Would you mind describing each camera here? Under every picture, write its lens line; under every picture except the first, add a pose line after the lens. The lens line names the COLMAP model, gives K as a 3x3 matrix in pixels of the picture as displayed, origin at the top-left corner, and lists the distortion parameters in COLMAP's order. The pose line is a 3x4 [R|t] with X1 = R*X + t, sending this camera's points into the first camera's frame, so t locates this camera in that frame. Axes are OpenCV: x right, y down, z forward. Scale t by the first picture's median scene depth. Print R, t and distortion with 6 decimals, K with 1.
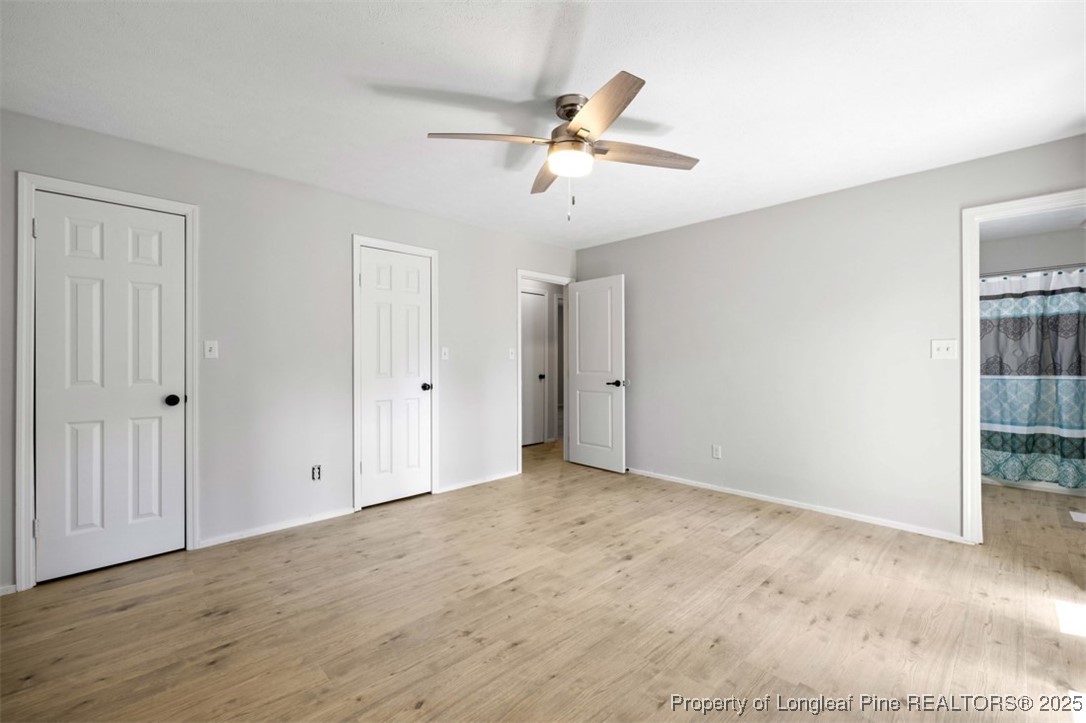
lens RADIAL K [[465.6, 0, 545.9], [0, 465.6, 360.0], [0, 0, 1]] dist [0.010283, 0.000416]
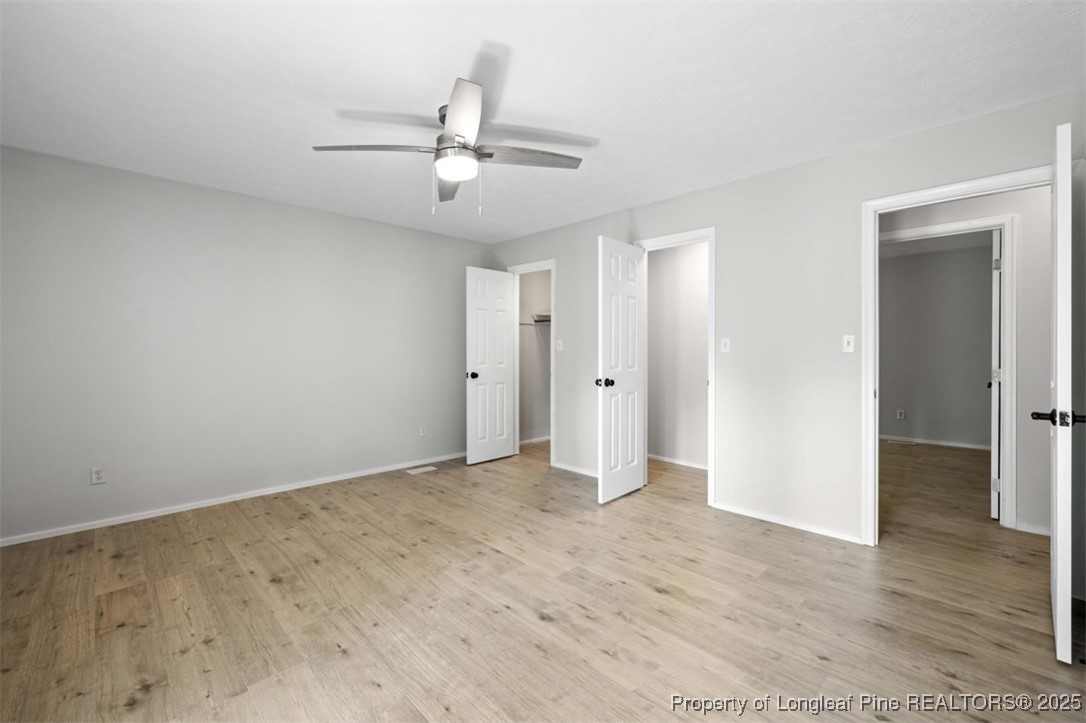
lens RADIAL K [[465.6, 0, 538.6], [0, 465.6, 355.9], [0, 0, 1]] dist [0.010283, 0.000416]
pose [[-0.022774, 0.007106, -0.999715, 1.684661], [0.000007, 0.999975, 0.007108, -0.001298], [0.999741, 0.000154, -0.022774, 1.837684]]
